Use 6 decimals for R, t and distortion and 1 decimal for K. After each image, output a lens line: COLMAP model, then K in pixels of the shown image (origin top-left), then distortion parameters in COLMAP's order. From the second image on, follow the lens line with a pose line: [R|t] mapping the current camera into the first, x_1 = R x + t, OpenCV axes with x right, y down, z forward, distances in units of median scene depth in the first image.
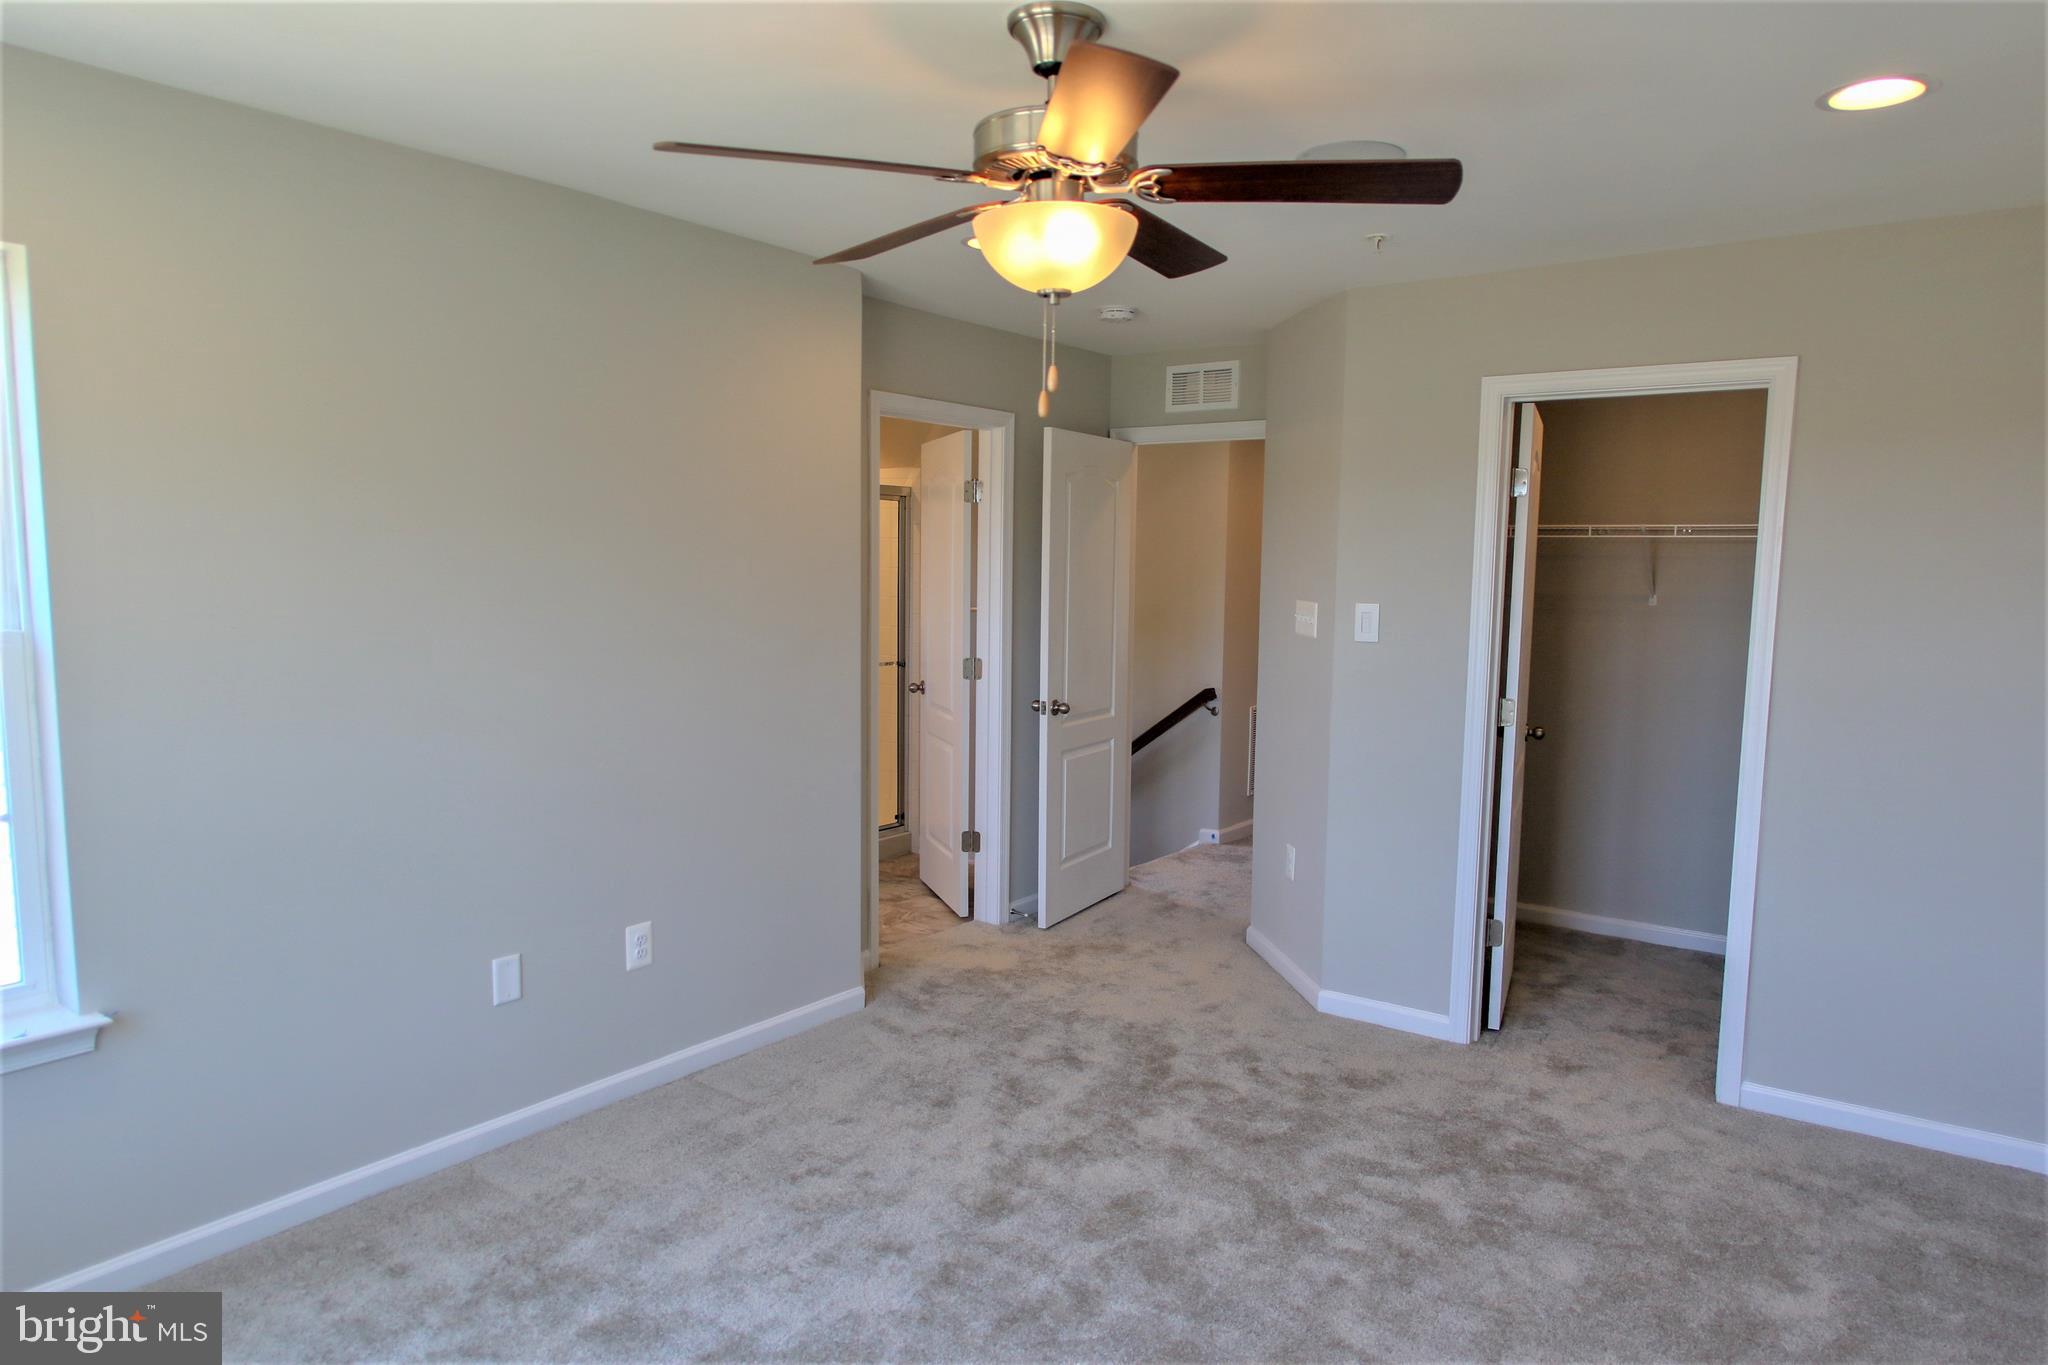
lens RADIAL K [[1289.3, 0, 1024.0], [0, 1289.3, 682.5], [0, 0, 1]] dist [0.000212, 0.000083]
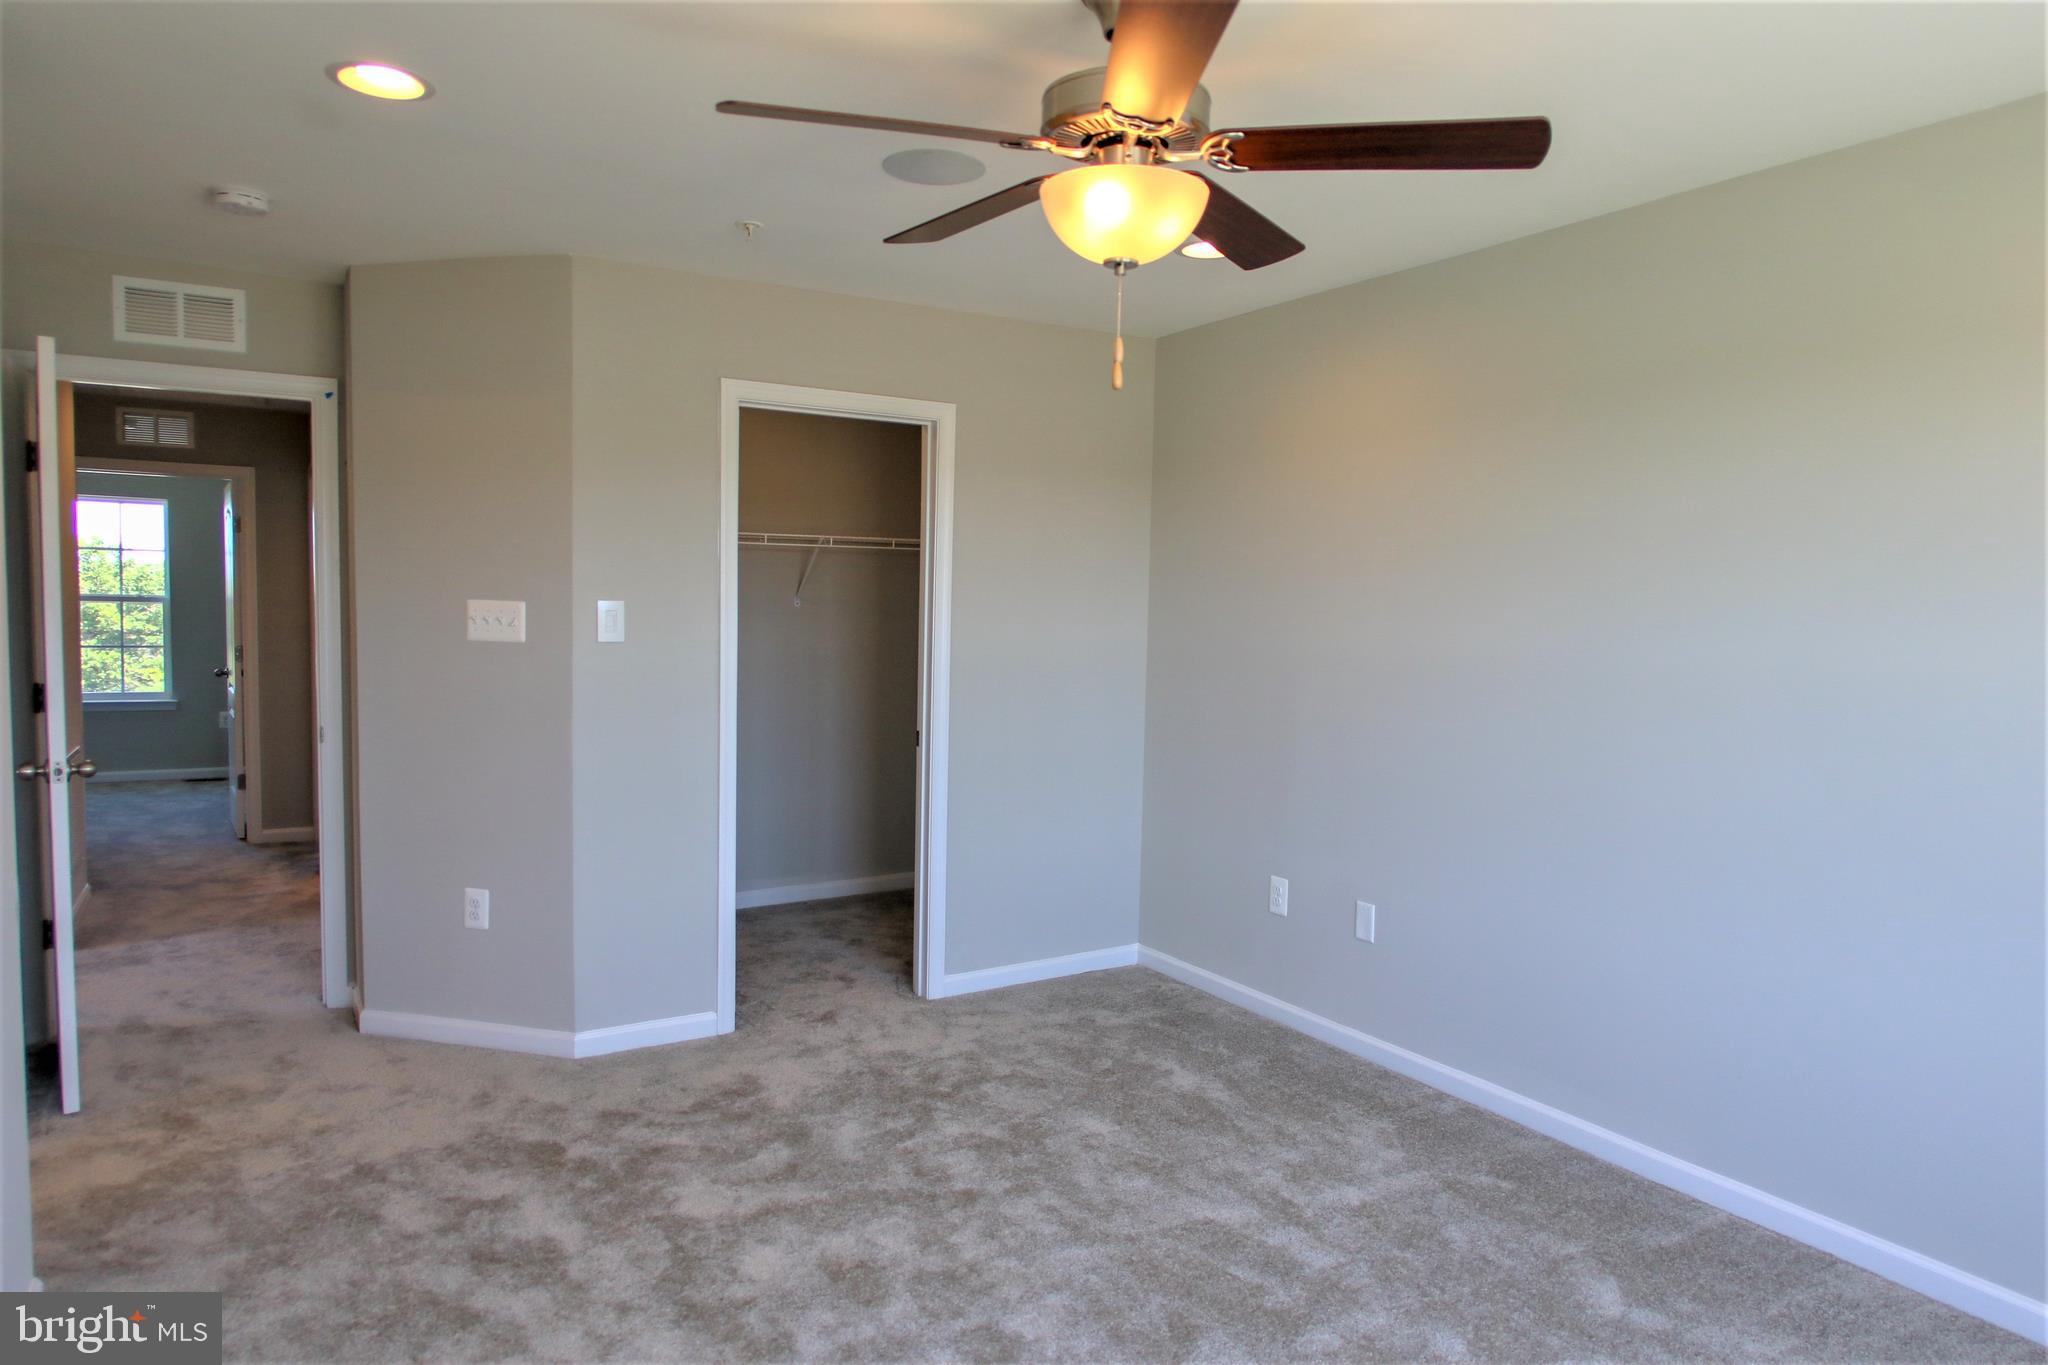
lens RADIAL K [[1261.5, 0, 1023.1], [0, 1261.5, 709.8], [0, 0, 1]] dist [-0.004549, -0.001621]
pose [[0.383300, -0.076624, 0.920440, -0.518600], [0.079276, 0.995605, 0.049868, -0.005467], [-0.920216, 0.053854, 0.387689, 0.432468]]
